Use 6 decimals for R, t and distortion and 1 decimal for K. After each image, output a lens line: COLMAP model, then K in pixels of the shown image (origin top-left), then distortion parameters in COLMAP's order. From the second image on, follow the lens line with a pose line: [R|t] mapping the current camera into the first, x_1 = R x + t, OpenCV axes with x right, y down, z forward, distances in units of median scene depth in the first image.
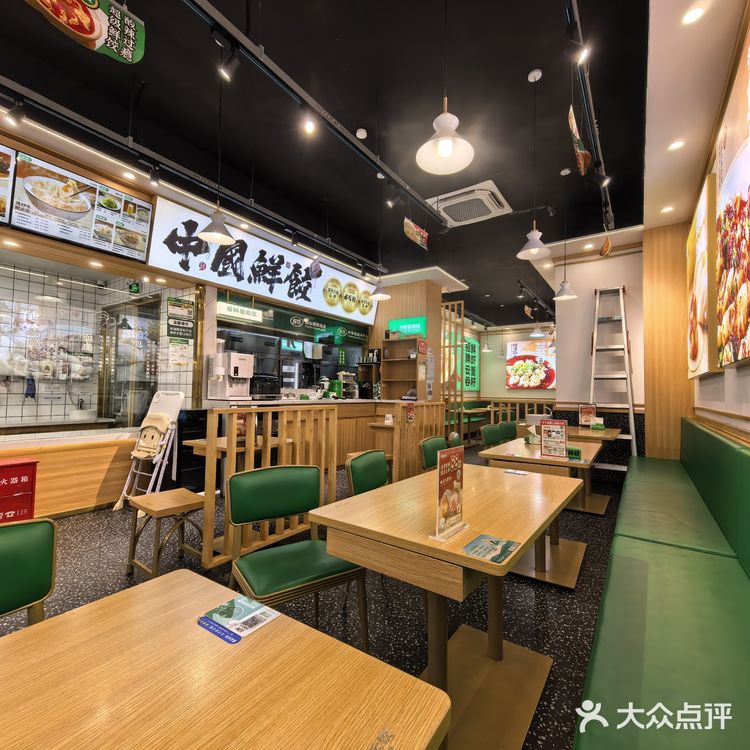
lens RADIAL K [[384.9, 0, 376.0], [0, 384.9, 372.7], [0, 0, 1]] dist [0.002869, 0.001442]
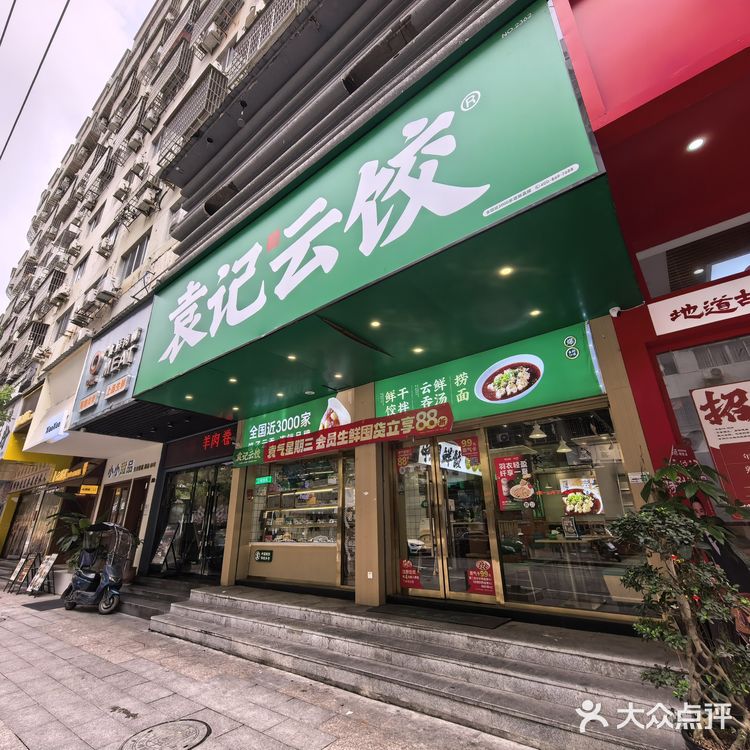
lens RADIAL K [[384.9, 0, 371.9], [0, 384.9, 373.4], [0, 0, 1]] dist [0.002869, 0.001442]
pose [[0.996509, -0.056025, -0.061902, -0.242275], [0.032722, 0.944187, -0.327781, -0.007209], [0.076811, 0.324611, 0.942724, -0.522796]]
